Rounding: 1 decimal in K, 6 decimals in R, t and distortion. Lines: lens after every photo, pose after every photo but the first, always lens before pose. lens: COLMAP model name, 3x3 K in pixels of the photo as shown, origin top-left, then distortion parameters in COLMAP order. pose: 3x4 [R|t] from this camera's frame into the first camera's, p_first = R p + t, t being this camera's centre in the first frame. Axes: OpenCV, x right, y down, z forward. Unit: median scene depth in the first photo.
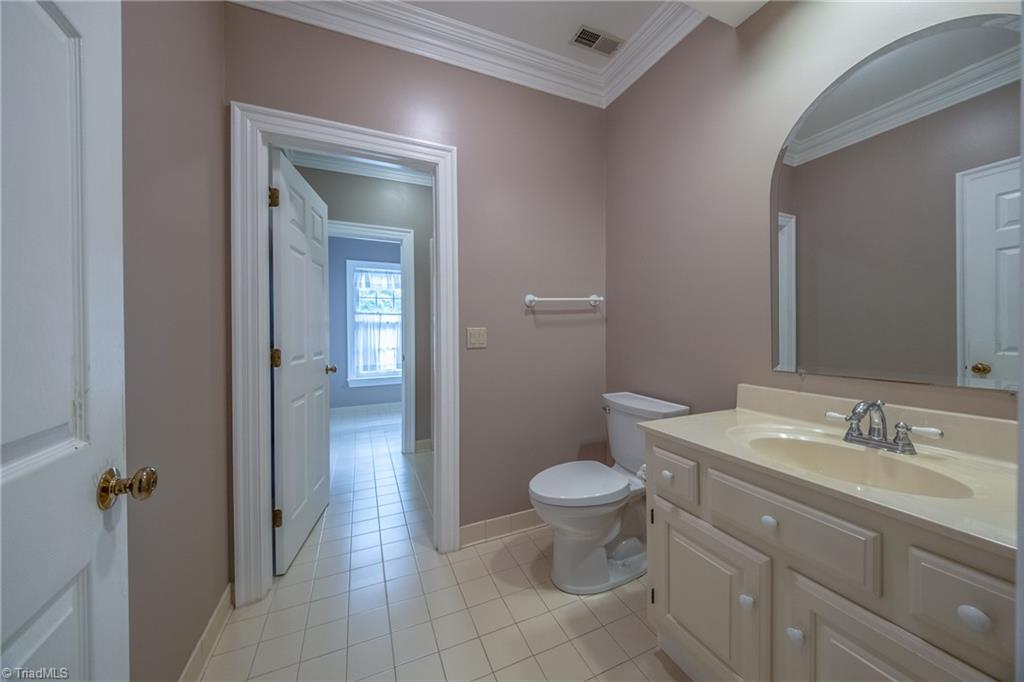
lens RADIAL K [[348.1, 0, 510.4], [0, 348.1, 333.0], [0, 0, 1]] dist [0.036839, -0.017625]
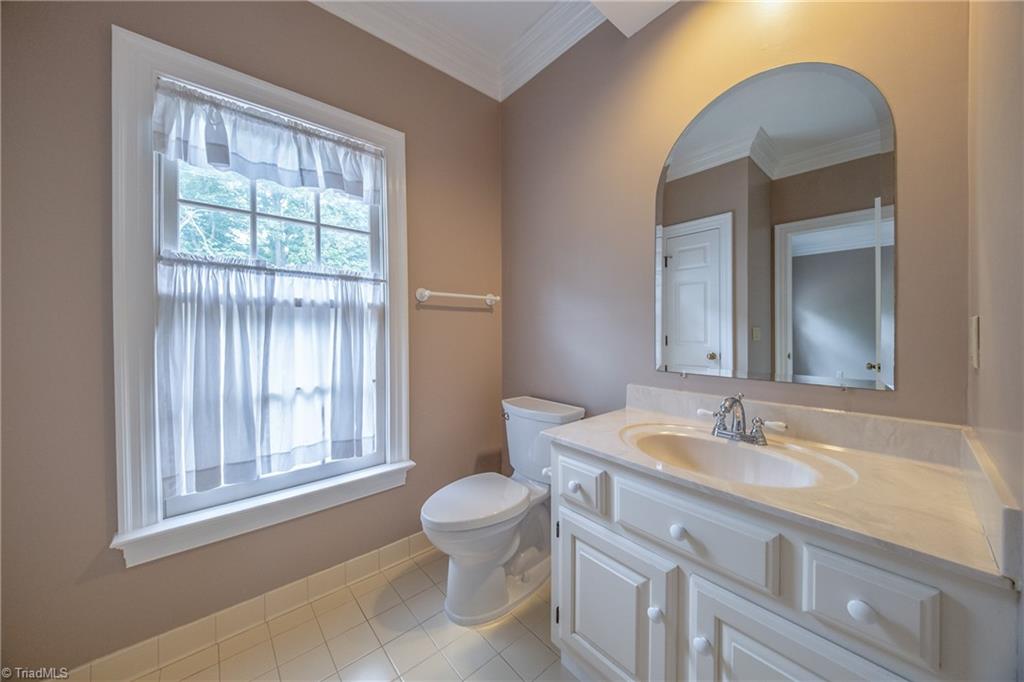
lens RADIAL K [[352.9, 0, 487.2], [0, 352.9, 334.1], [0, 0, 1]] dist [0.036770, -0.000056]
pose [[0.959654, 0.016410, 0.280705, -0.056904], [-0.017360, 0.999849, 0.000896, -0.001239], [-0.280648, -0.005733, 0.959794, 0.134264]]
